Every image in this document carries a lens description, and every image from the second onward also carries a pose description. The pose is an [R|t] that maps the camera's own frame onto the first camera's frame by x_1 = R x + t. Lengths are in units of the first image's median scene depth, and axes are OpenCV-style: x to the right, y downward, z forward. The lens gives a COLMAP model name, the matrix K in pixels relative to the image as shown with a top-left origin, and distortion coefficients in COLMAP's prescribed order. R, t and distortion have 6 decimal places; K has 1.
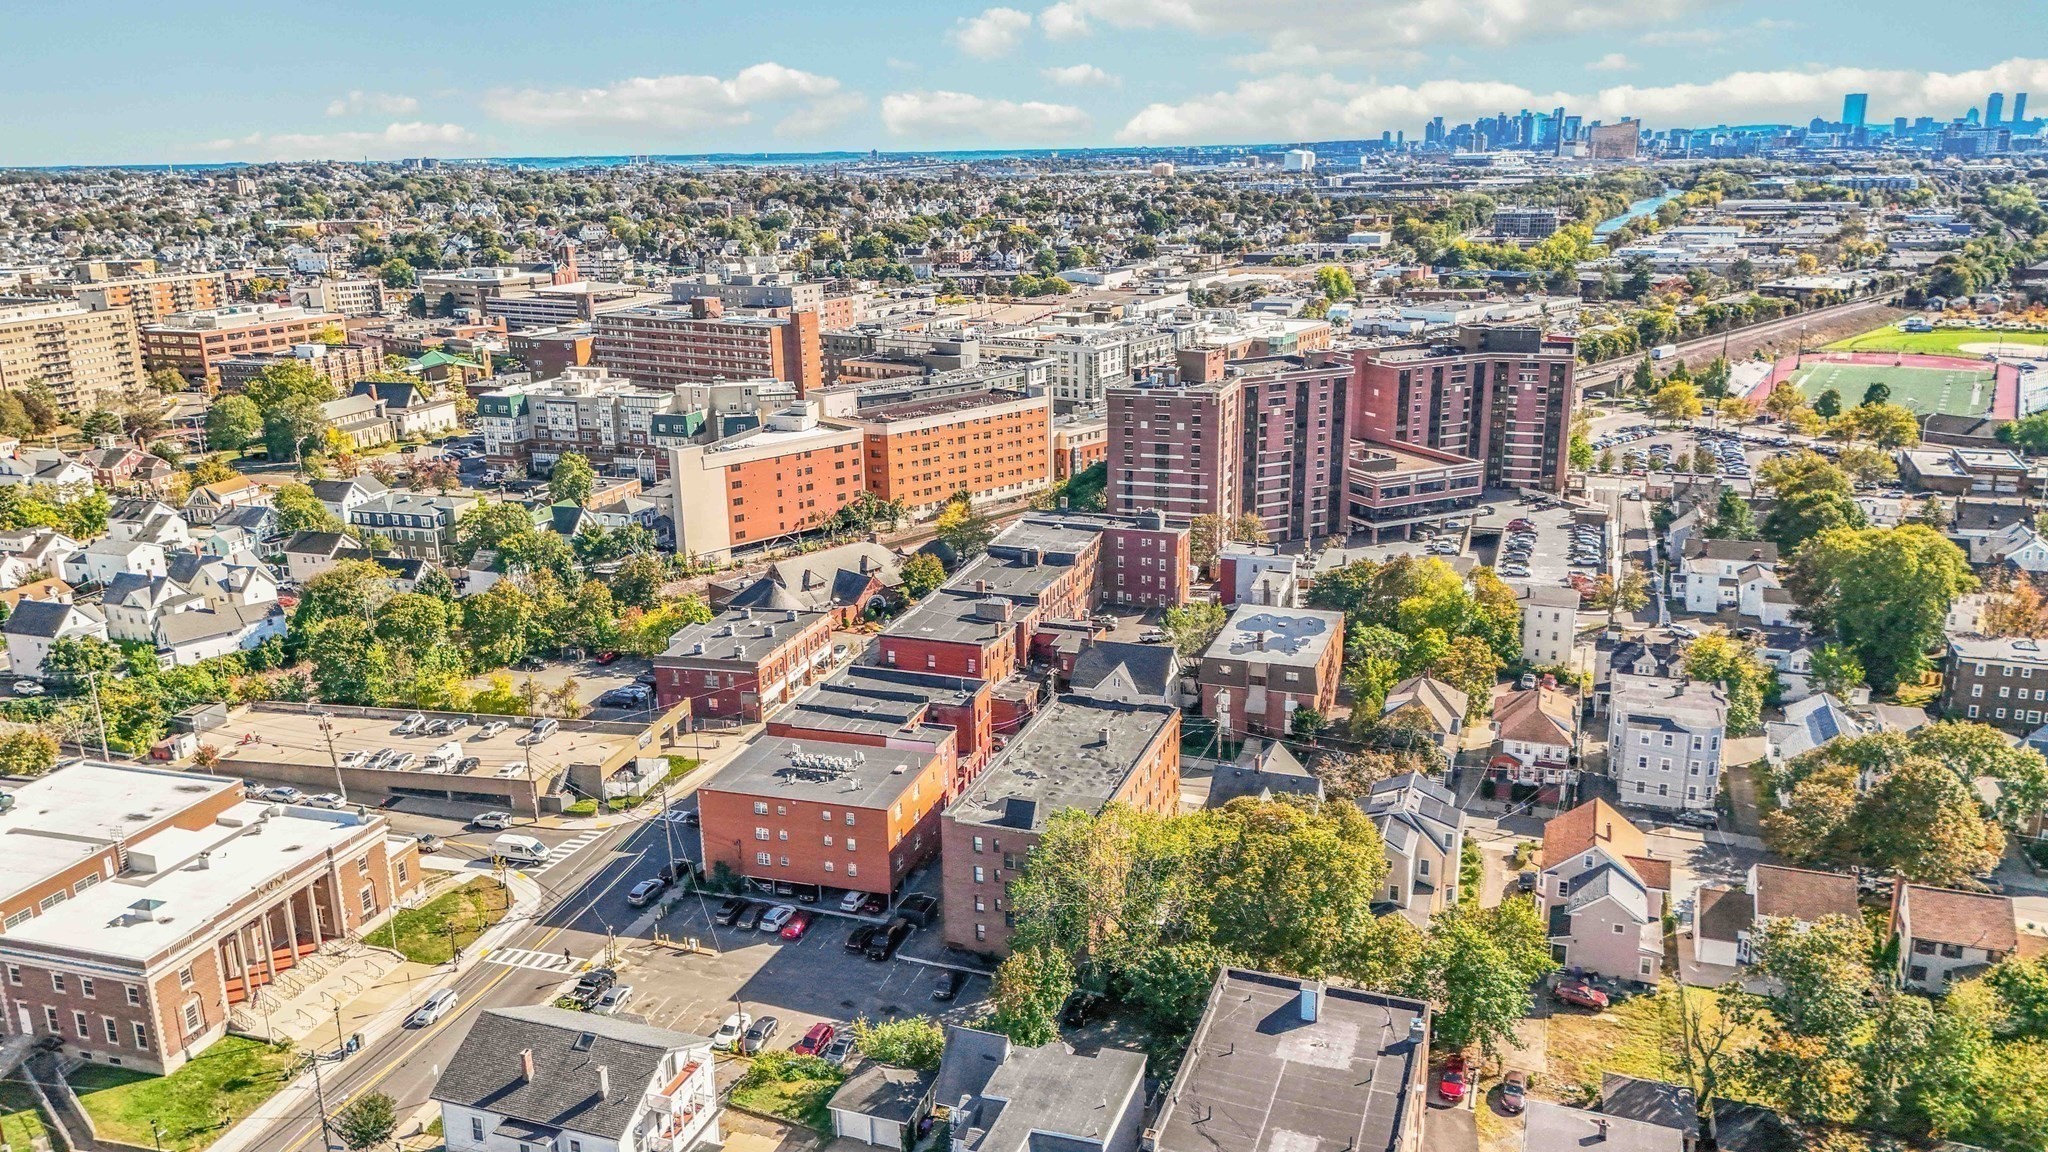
lens RADIAL K [[1501.4, 0, 1017.6], [0, 1501.4, 571.2], [0, 0, 1]] dist [0.072166, -0.064390]
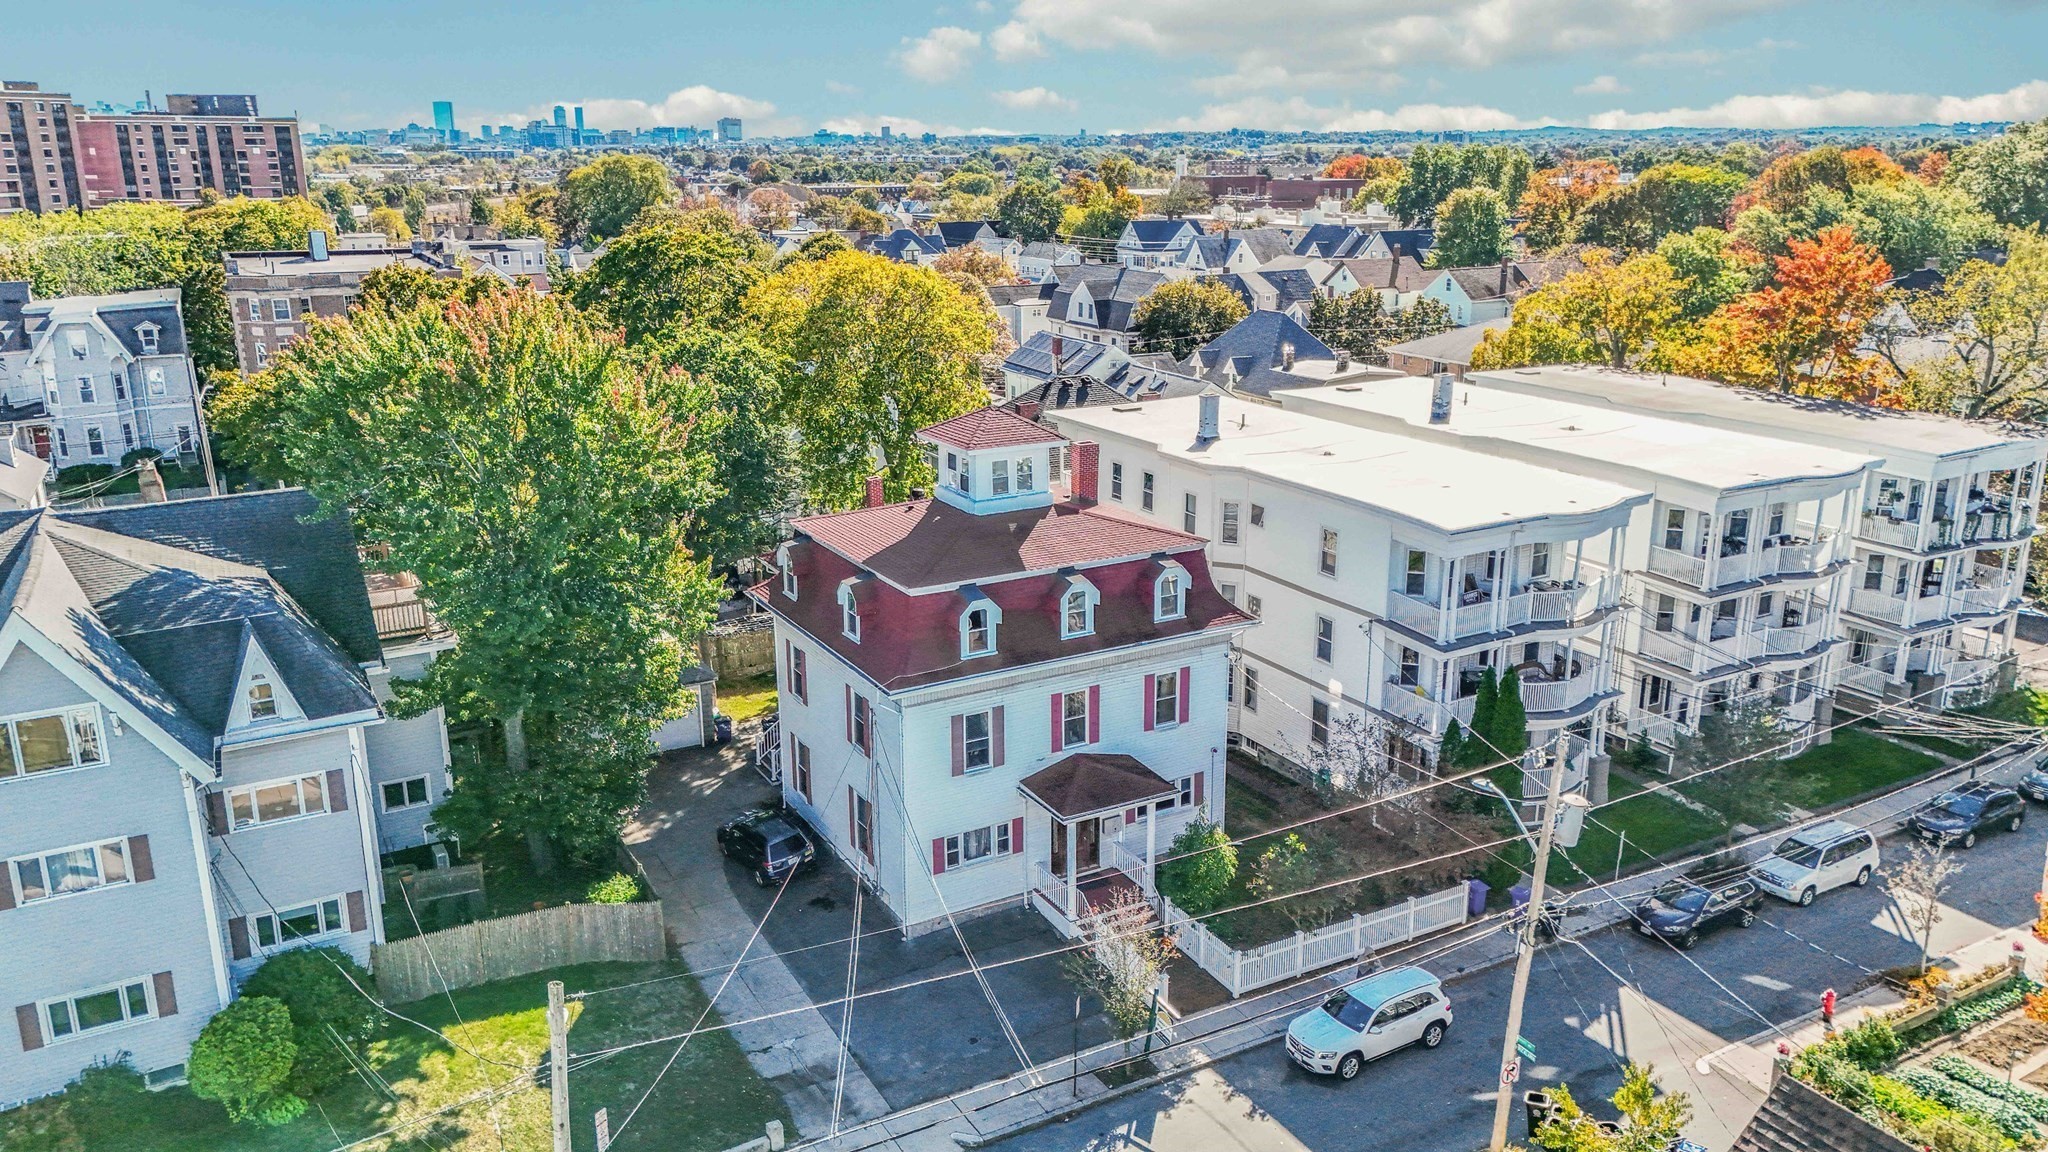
lens RADIAL K [[1501.4, 0, 1025.9], [0, 1501.4, 571.7], [0, 0, 1]] dist [0.072166, -0.064390]
pose [[0.670573, -0.188555, 0.717481, -0.110923], [0.191512, 0.978376, 0.078127, 0.182594], [-0.716698, 0.085017, 0.692183, -0.059754]]
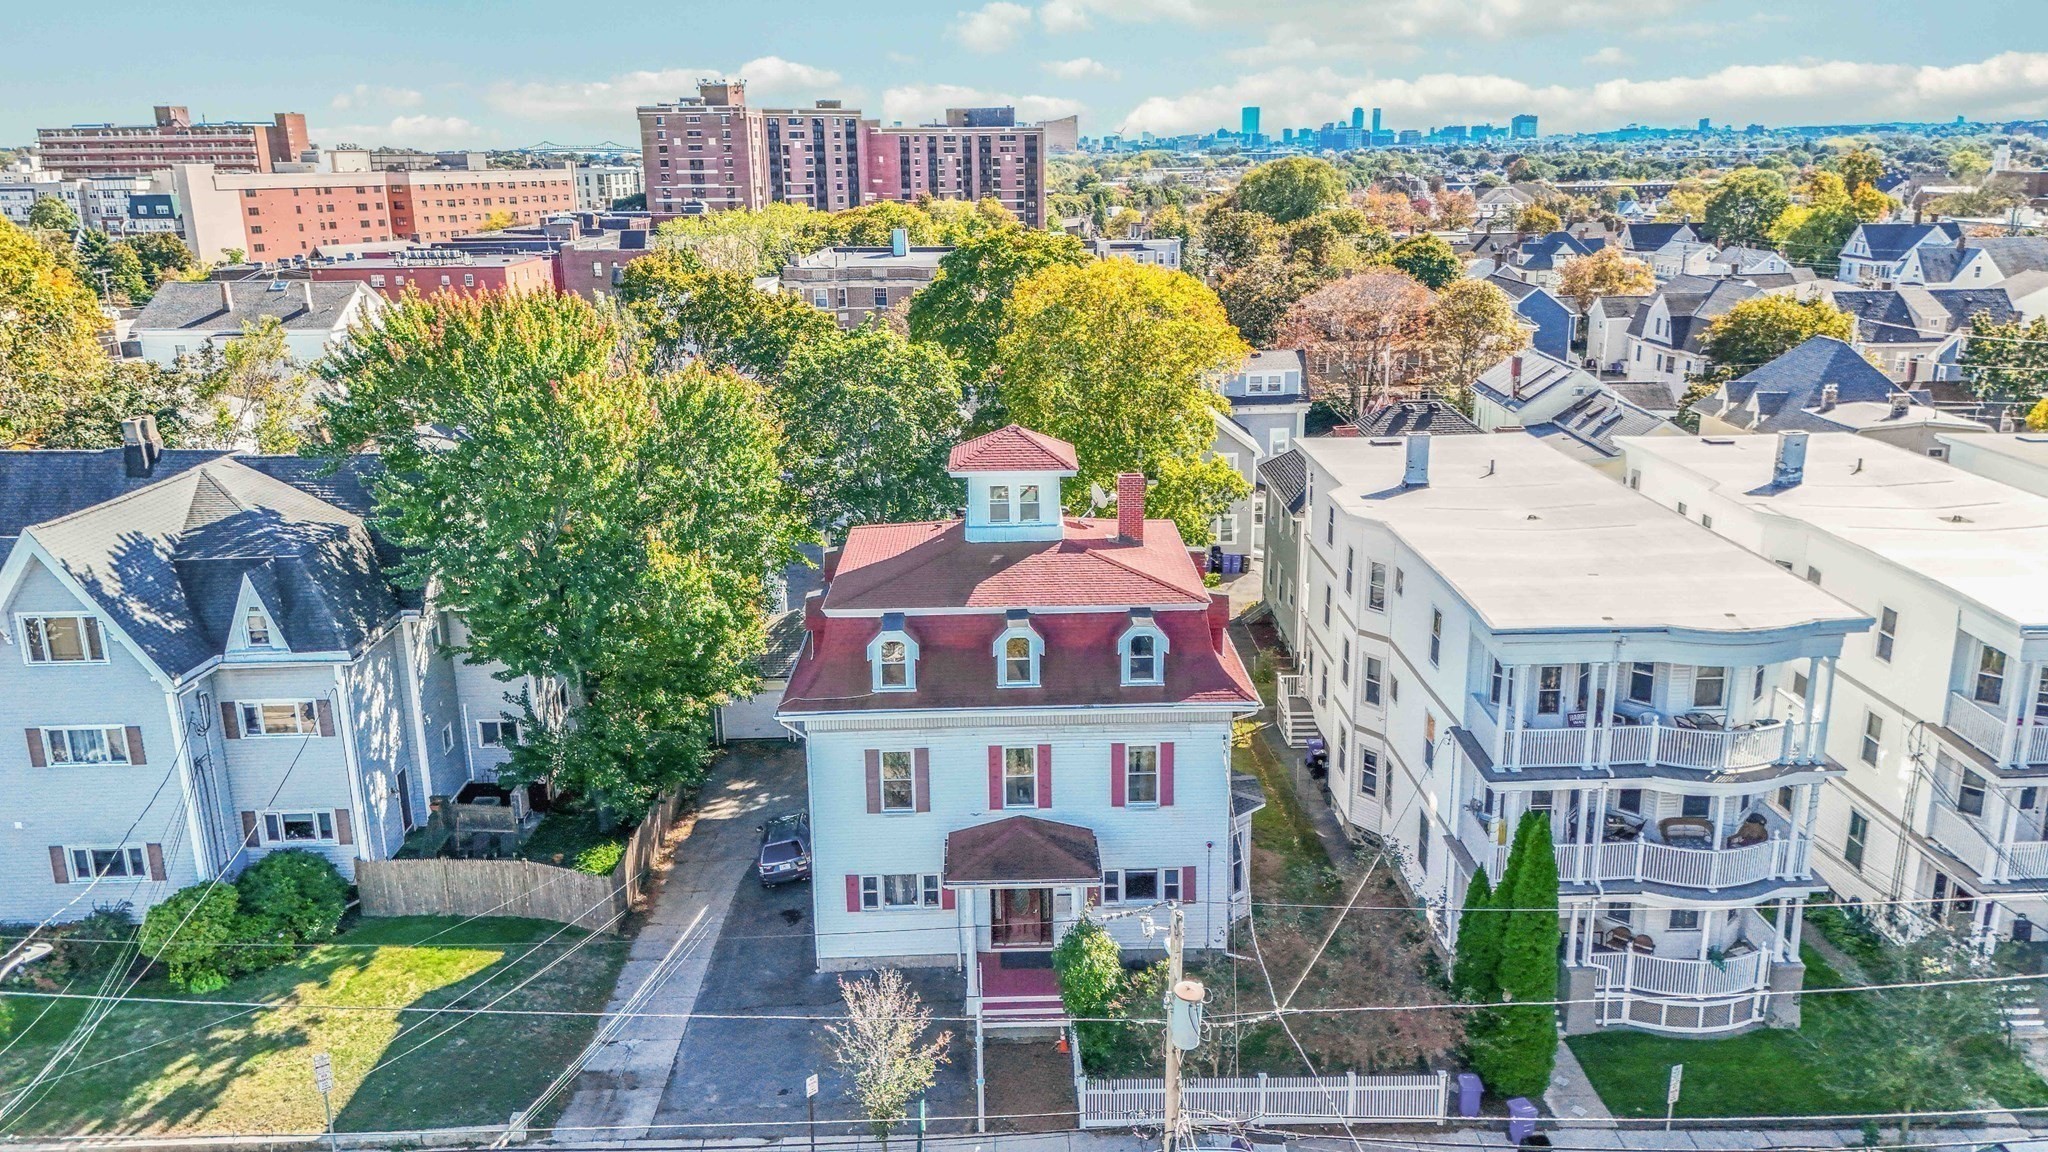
lens RADIAL K [[1501.4, 0, 1021.6], [0, 1501.4, 579.0], [0, 0, 1]] dist [0.072166, -0.064390]
pose [[0.943272, -0.086168, 0.320645, -0.049531], [0.086042, 0.996185, 0.014590, 0.189306], [-0.320679, 0.013827, 0.947087, -0.084868]]
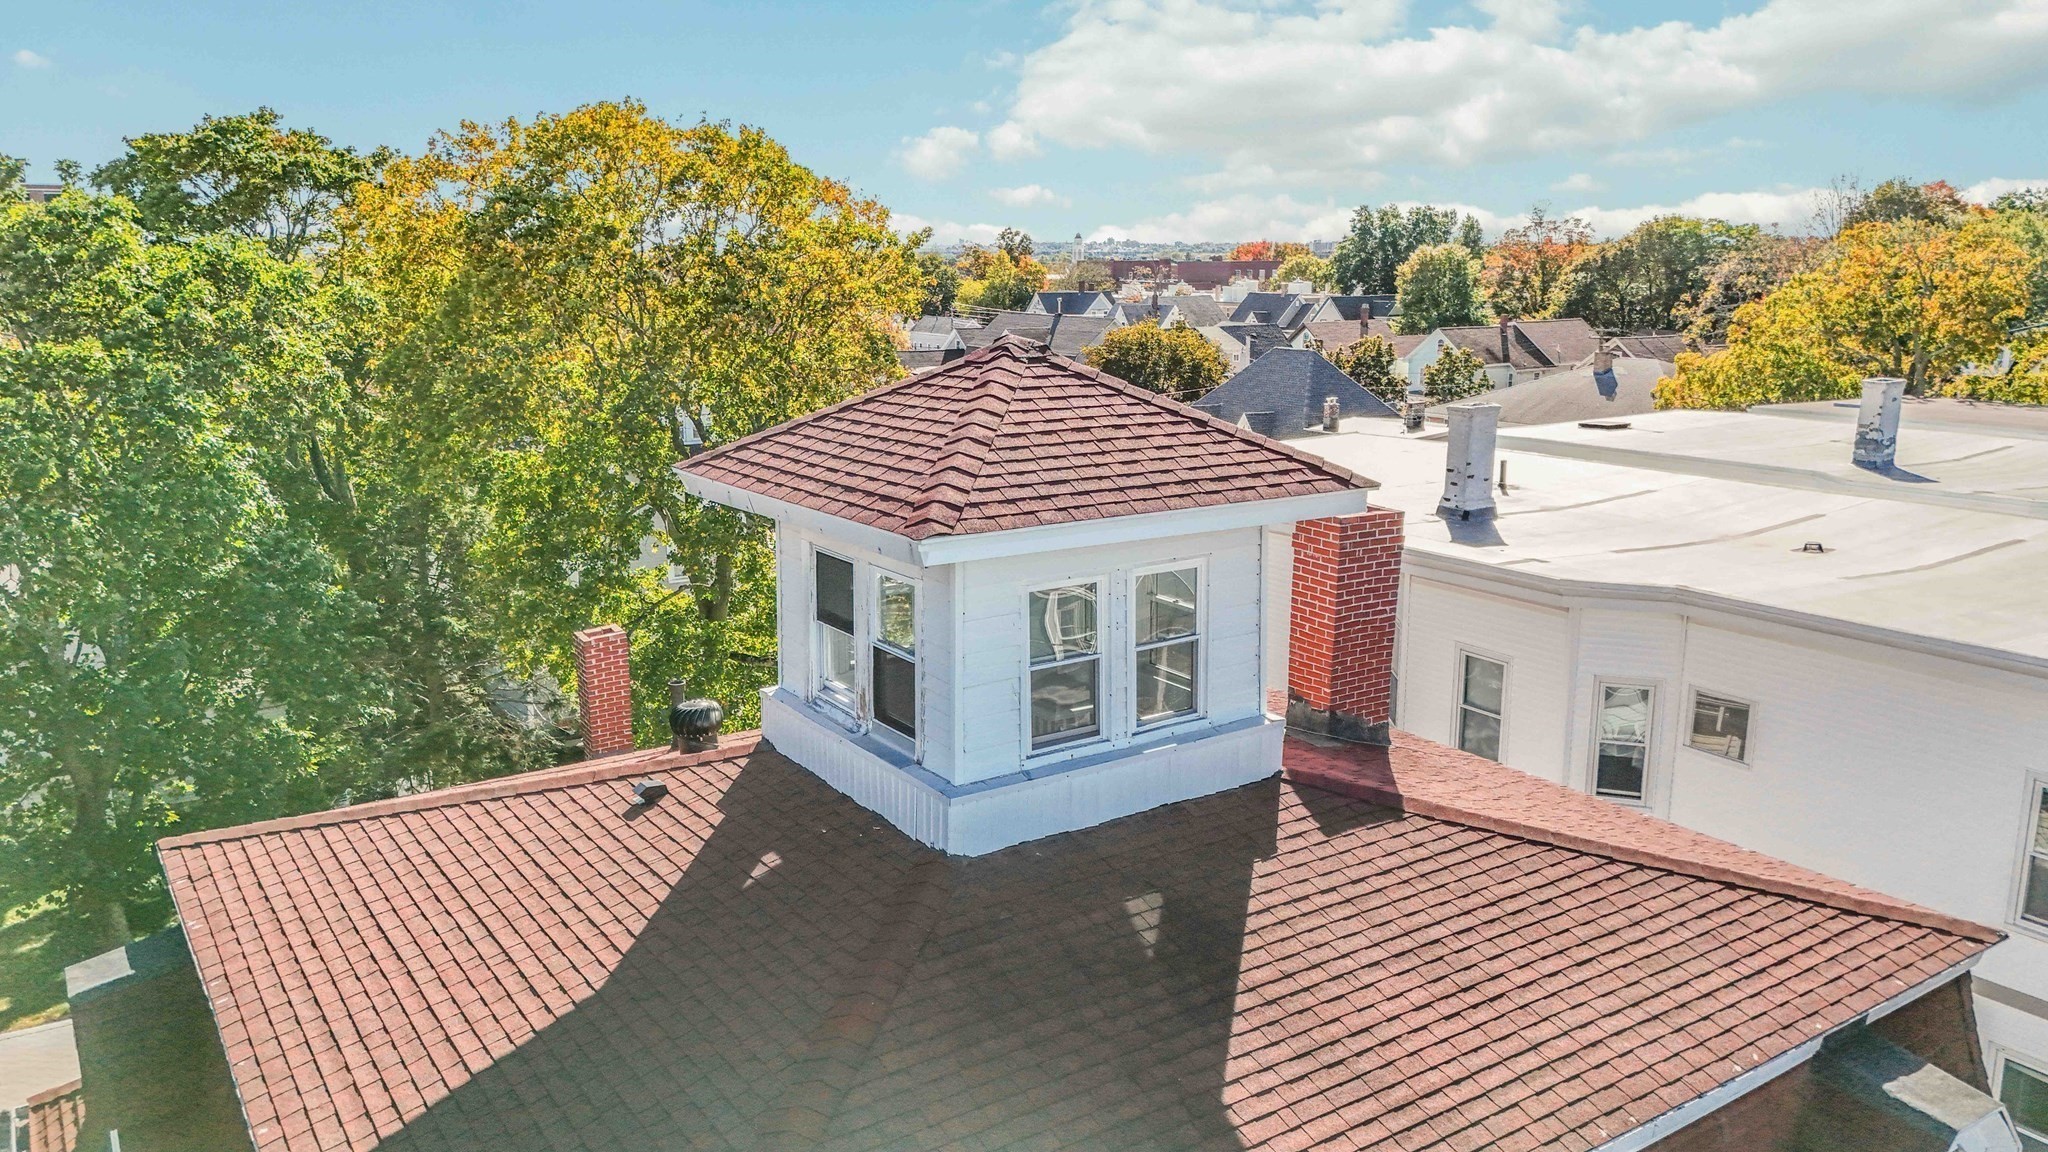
lens RADIAL K [[1501.4, 0, 1027.4], [0, 1501.4, 572.2], [0, 0, 1]] dist [0.072166, -0.064390]
pose [[0.609646, -0.147415, 0.778846, -0.032350], [0.202657, 0.978887, 0.026647, 0.181725], [-0.766330, 0.141593, 0.626649, 0.021219]]
